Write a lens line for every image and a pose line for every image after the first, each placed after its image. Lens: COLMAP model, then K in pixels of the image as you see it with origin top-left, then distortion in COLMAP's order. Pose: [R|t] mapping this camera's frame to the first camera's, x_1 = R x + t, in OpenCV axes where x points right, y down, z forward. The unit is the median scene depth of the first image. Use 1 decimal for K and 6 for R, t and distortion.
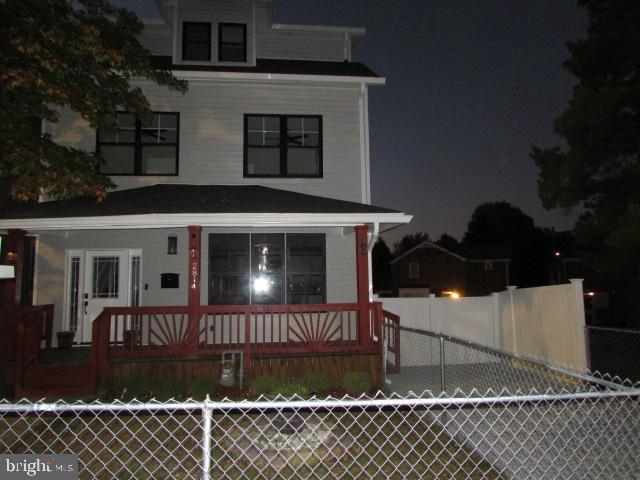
lens RADIAL K [[461.6, 0, 319.1], [0, 461.6, 238.0], [0, 0, 1]] dist [0.006110, 0.001808]
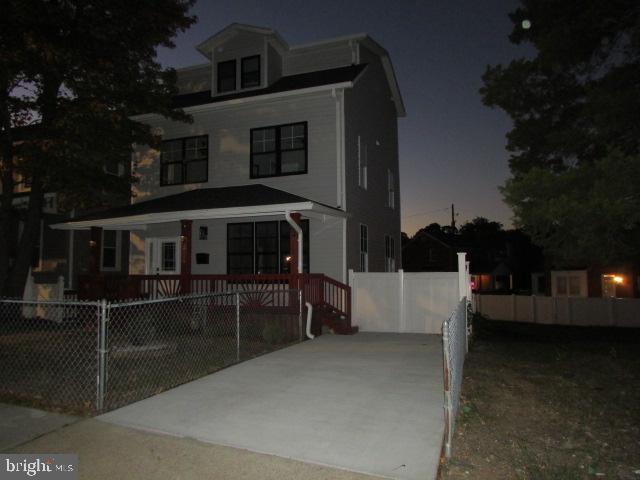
lens RADIAL K [[461.6, 0, 323.1], [0, 461.6, 241.0], [0, 0, 1]] dist [0.006110, 0.001808]
pose [[0.896907, -0.023597, -0.441589, 0.583384], [0.041010, 0.998710, 0.029927, 0.012304], [0.440313, -0.044951, 0.896718, -0.077022]]
